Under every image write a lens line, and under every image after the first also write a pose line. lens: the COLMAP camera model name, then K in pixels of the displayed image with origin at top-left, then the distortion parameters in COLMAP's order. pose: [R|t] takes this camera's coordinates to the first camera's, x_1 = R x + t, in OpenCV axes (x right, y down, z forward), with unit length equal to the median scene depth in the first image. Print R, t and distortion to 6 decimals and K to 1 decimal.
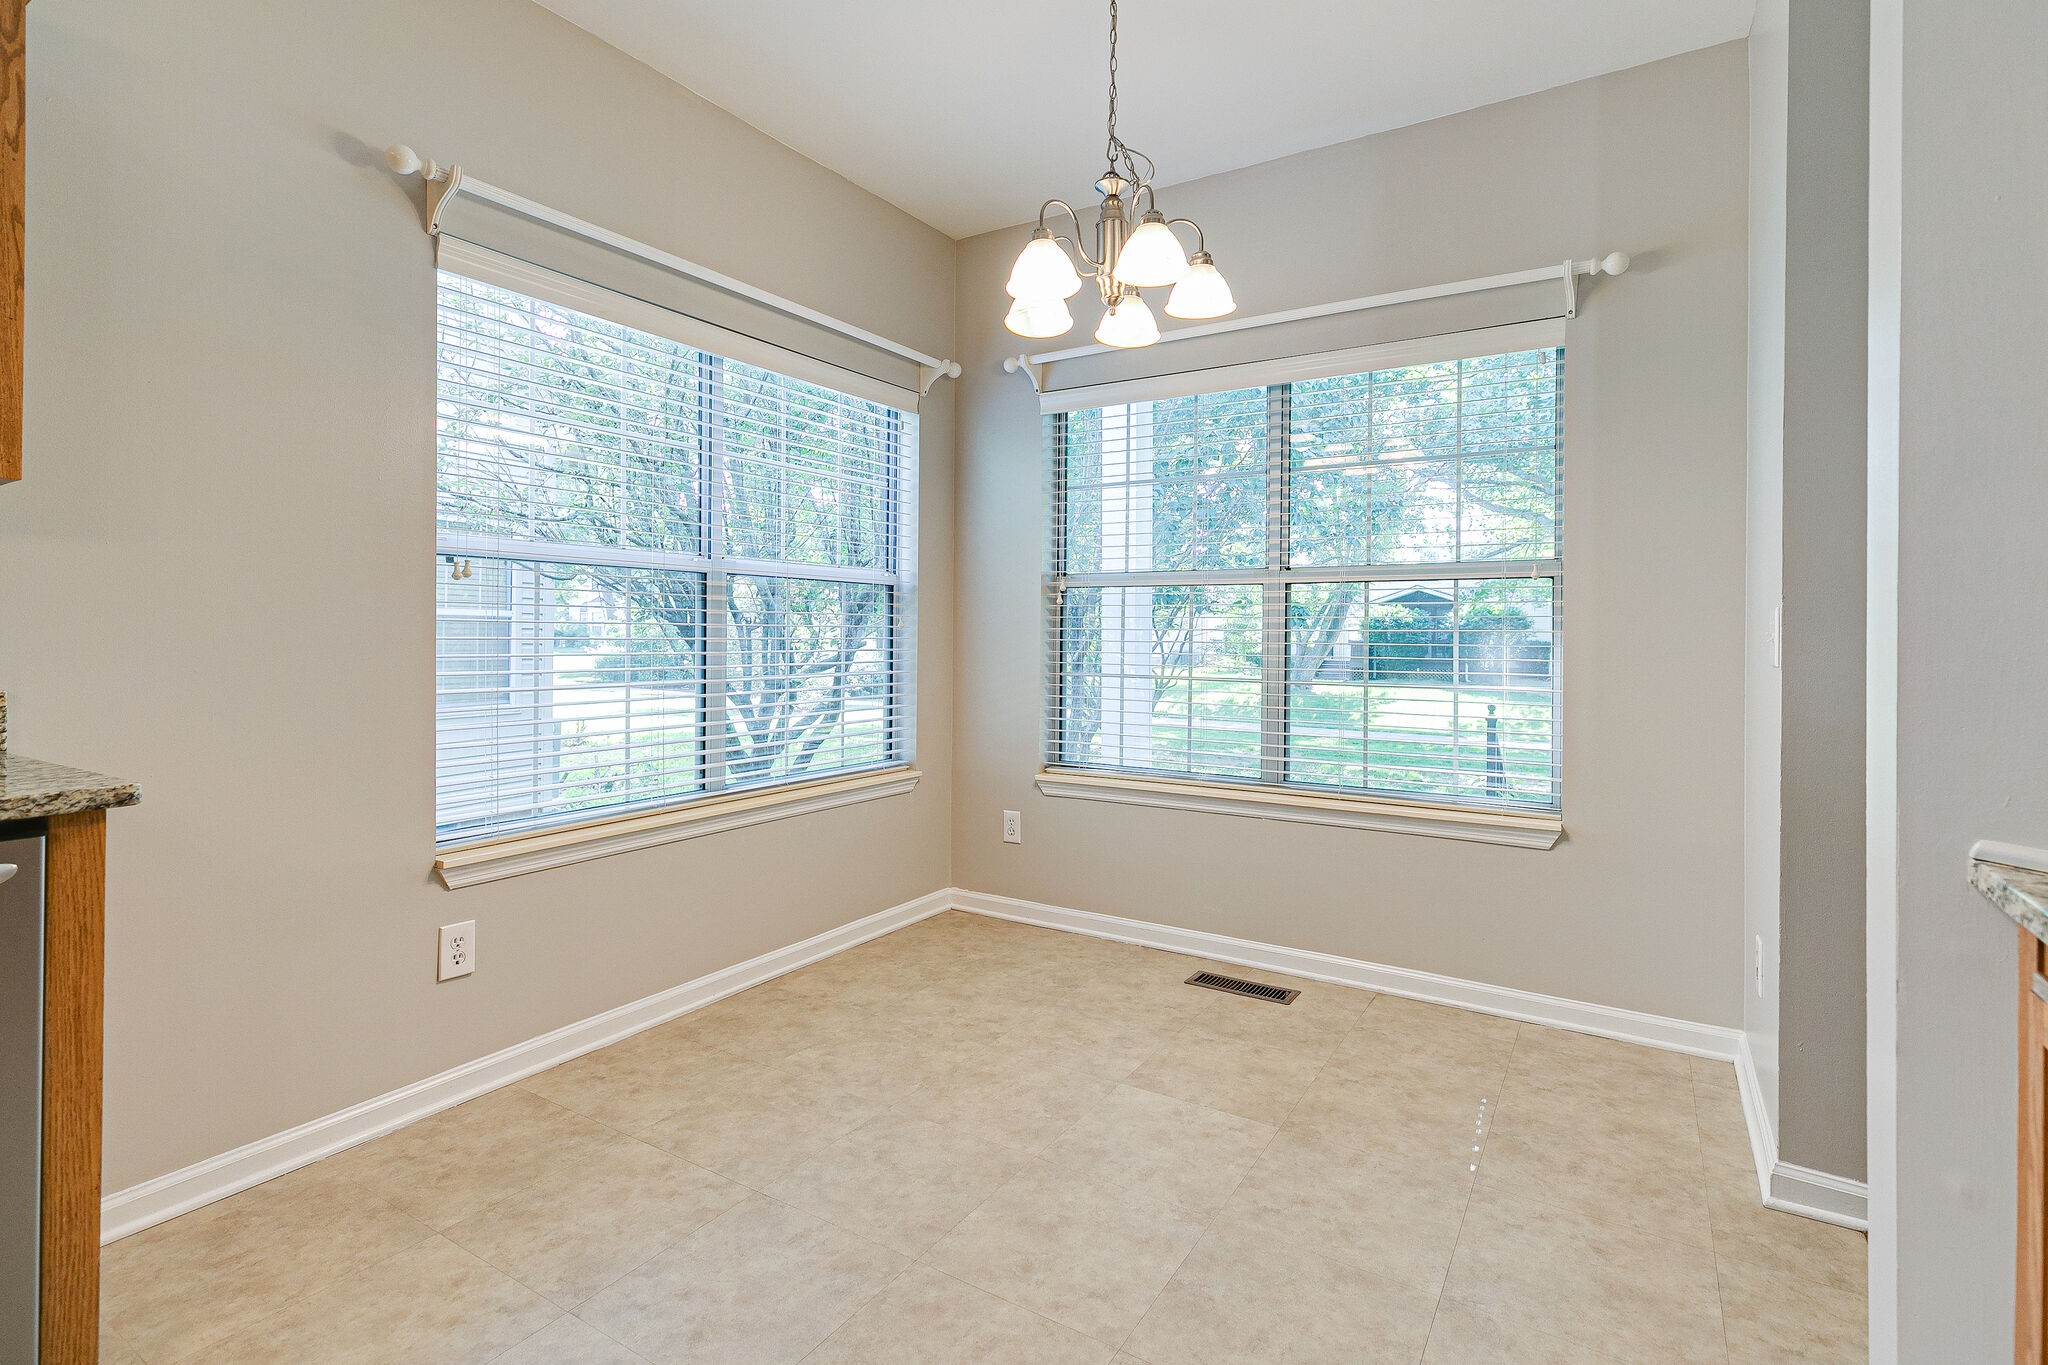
lens RADIAL K [[976.6, 0, 1026.0], [0, 976.6, 633.9], [0, 0, 1]] dist [0.005406, 0.000551]
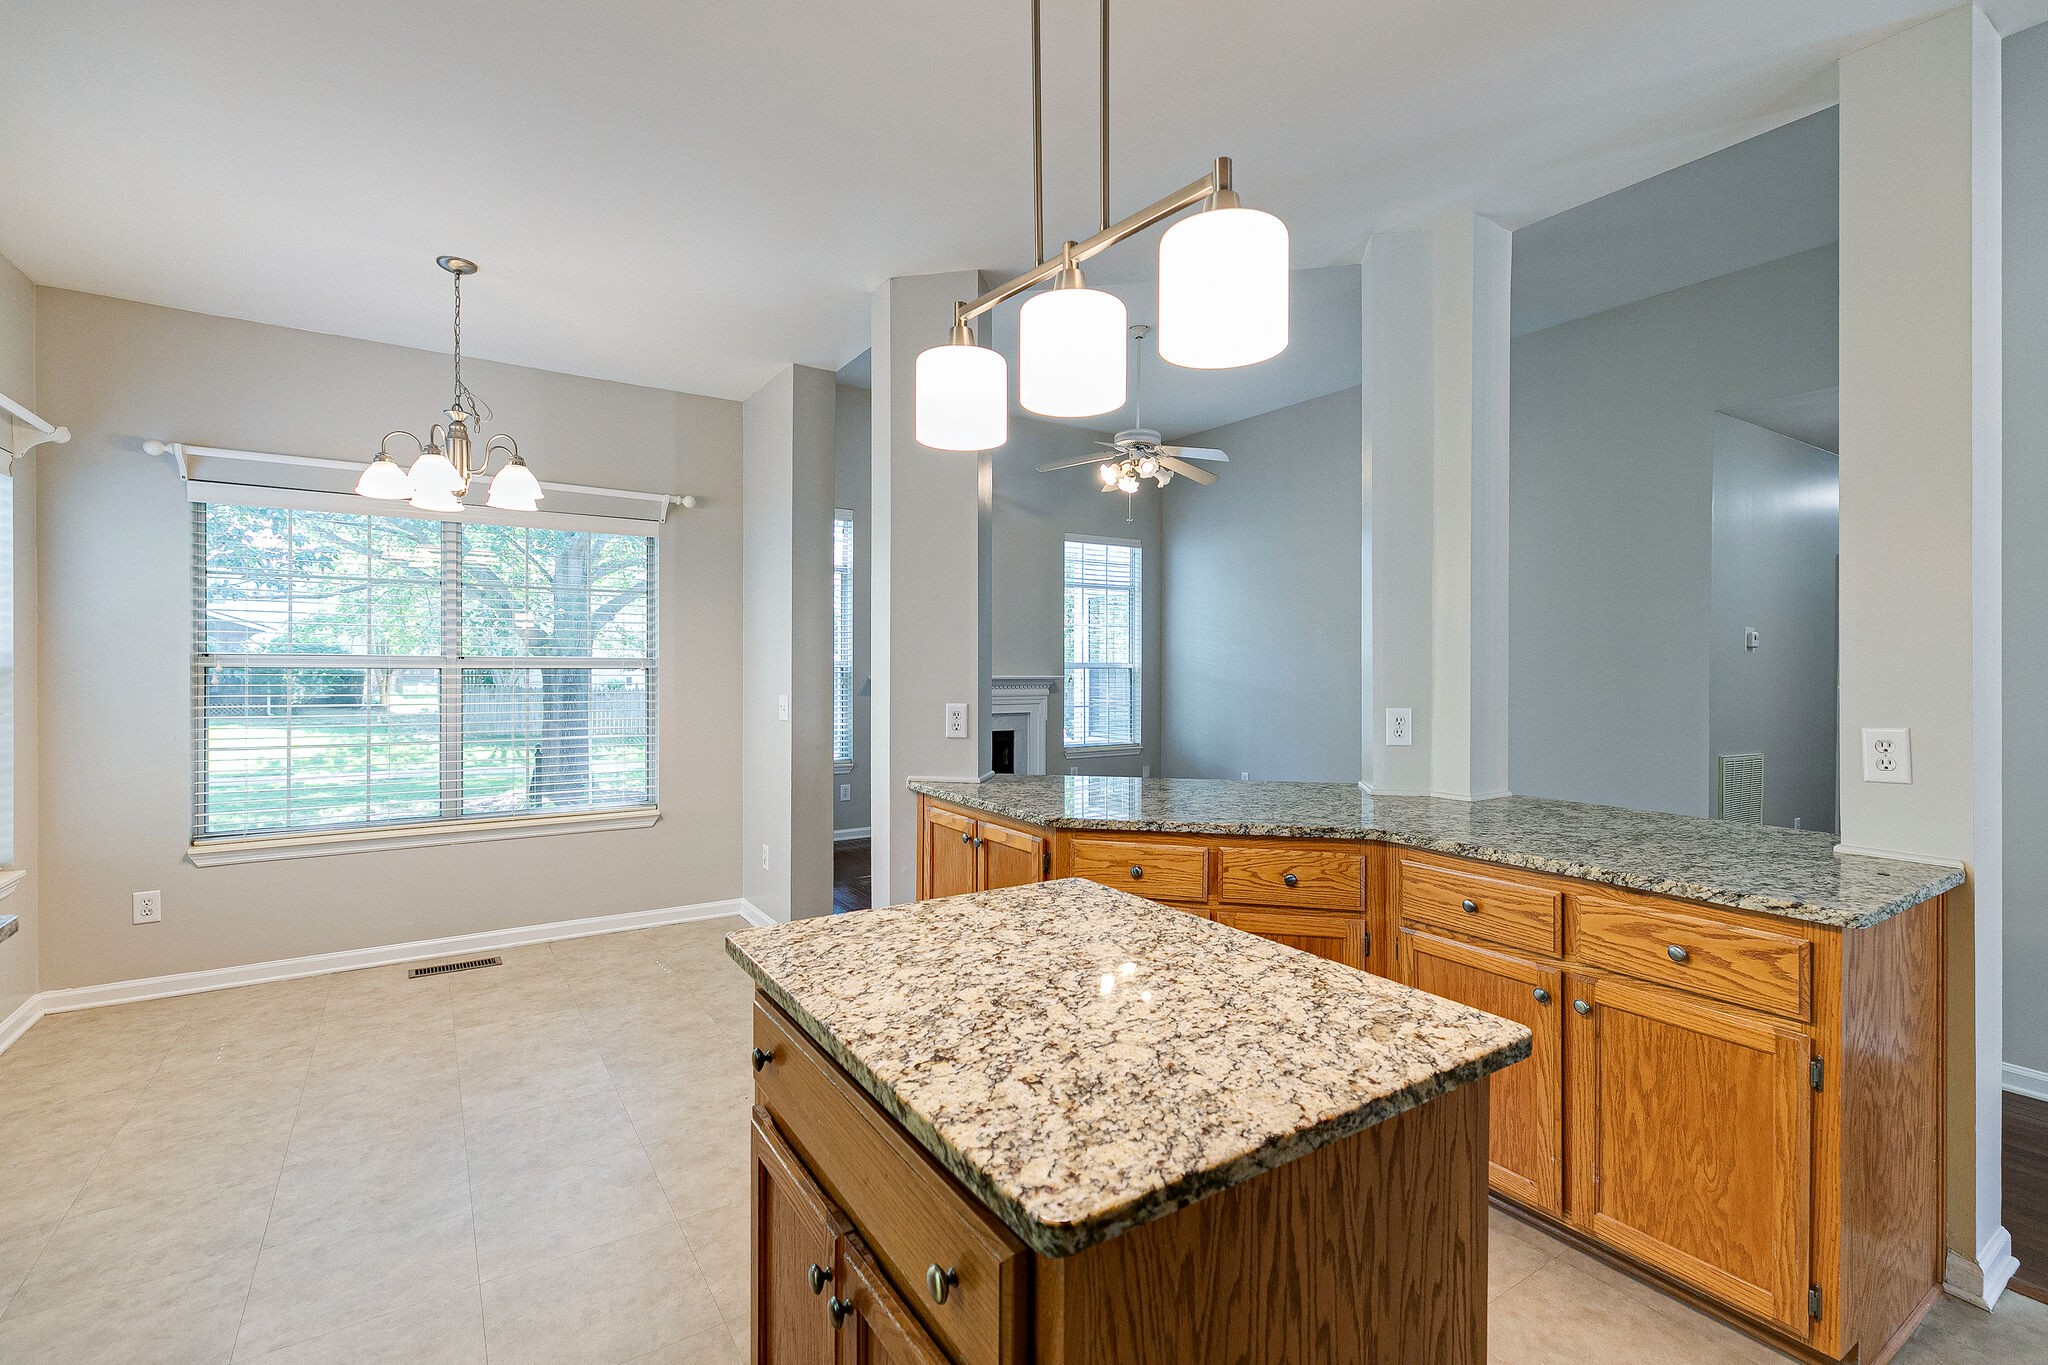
lens RADIAL K [[954.6, 0, 1034.8], [0, 954.6, 646.0], [0, 0, 1]] dist [0.001311, -0.000052]
pose [[0.409299, 0.010078, 0.912345, -0.710624], [-0.002743, 0.999948, -0.009815, -0.083296], [-0.912396, 0.001515, 0.409305, -0.307483]]
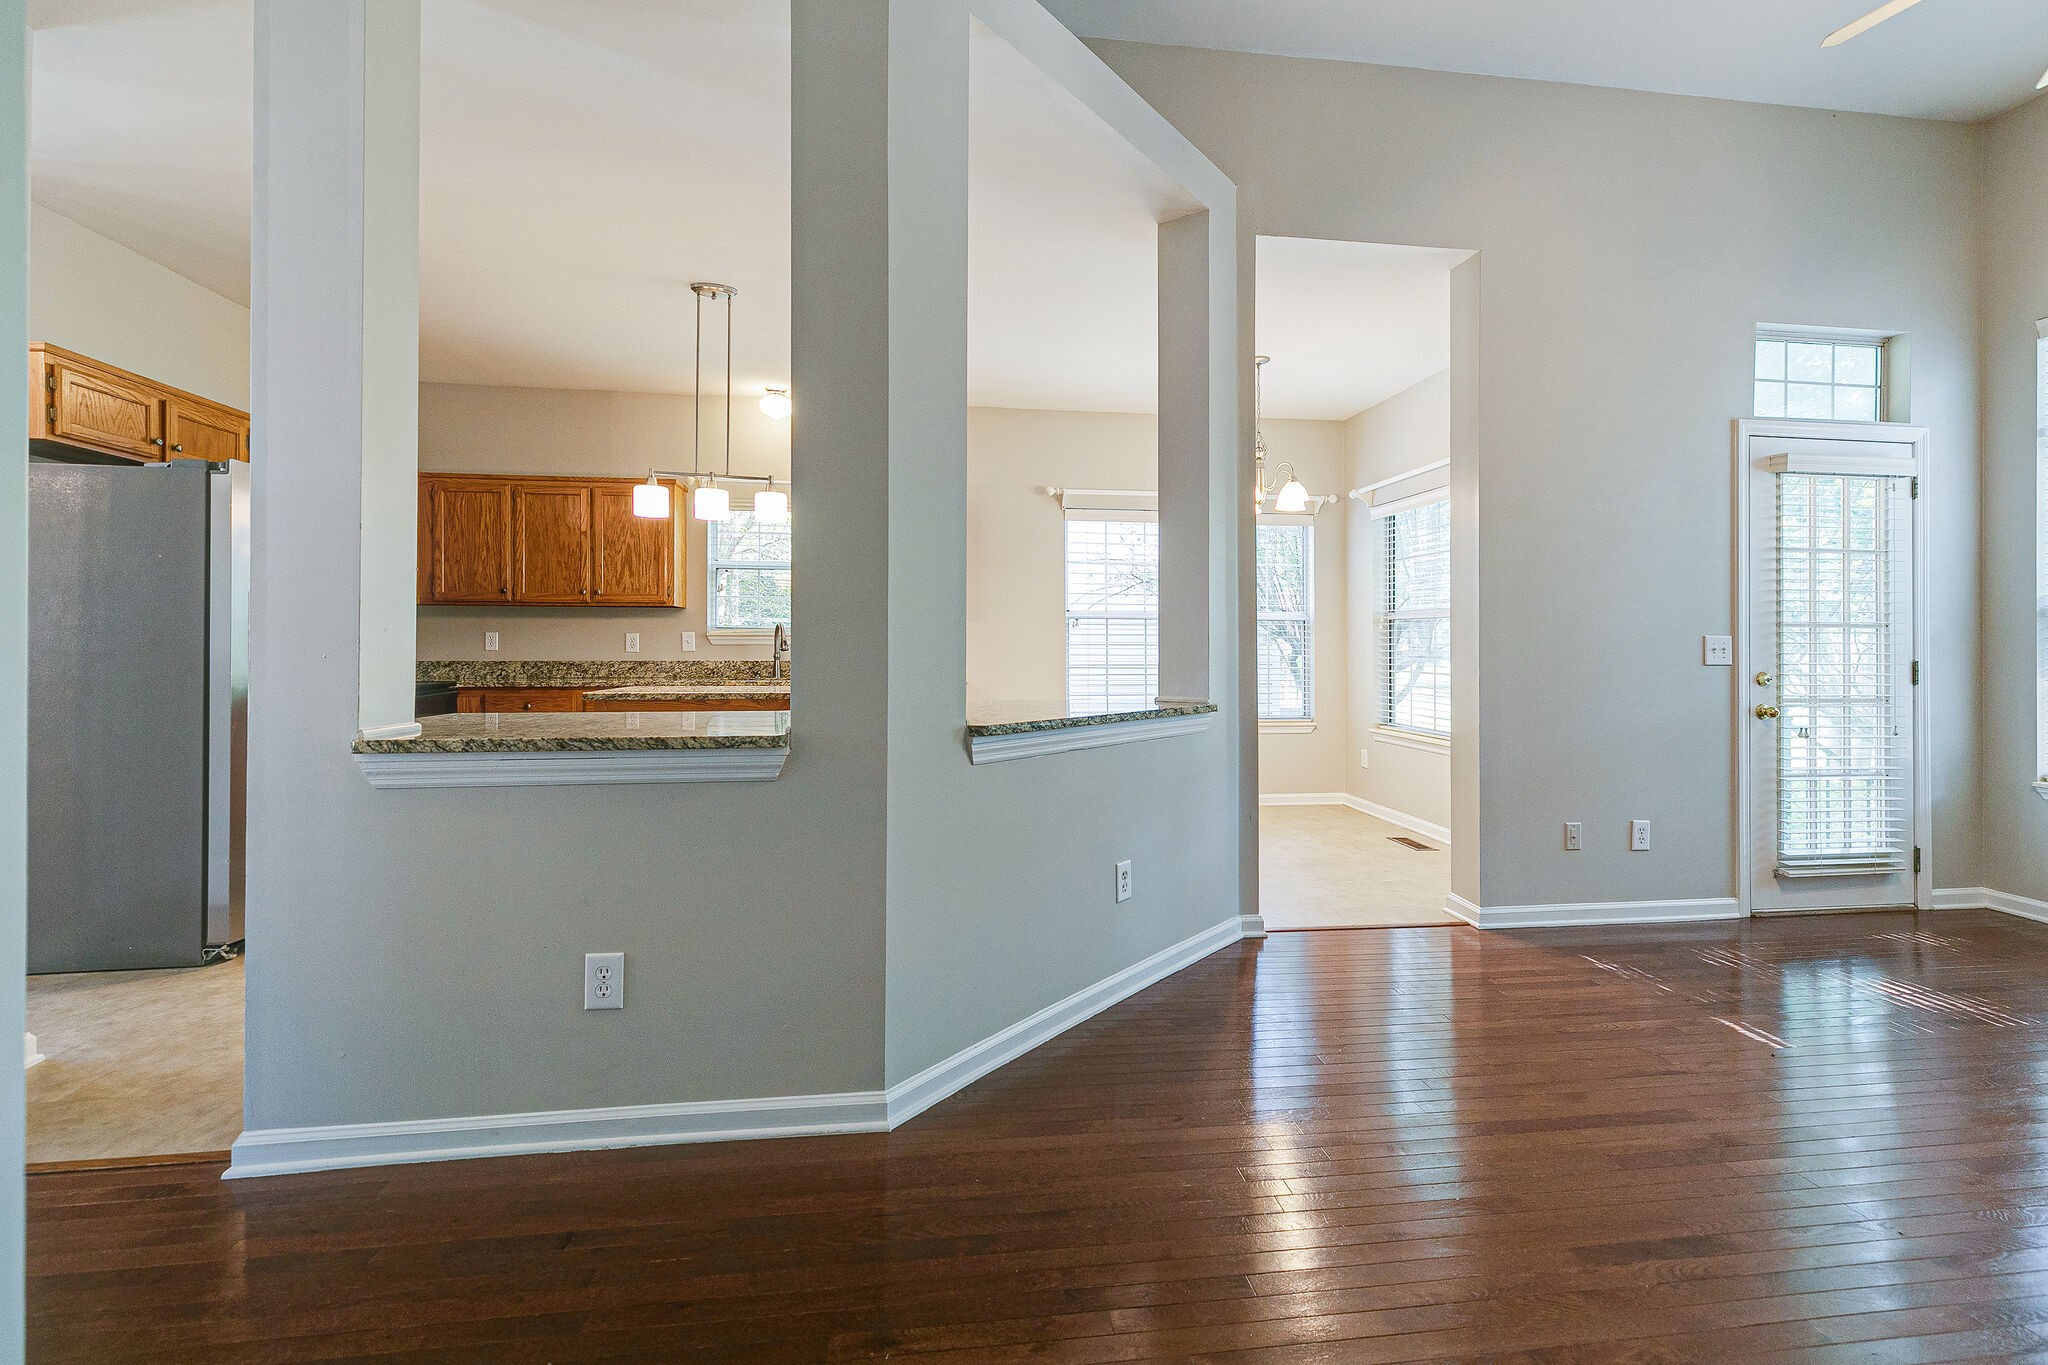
lens RADIAL K [[954.6, 0, 1034.8], [0, 954.6, 646.0], [0, 0, 1]] dist [0.001311, -0.000052]
pose [[0.644211, -0.004250, -0.764836, 1.174463], [0.001430, 0.999990, -0.004353, 0.005797], [0.764846, 0.001710, 0.644210, -0.692213]]
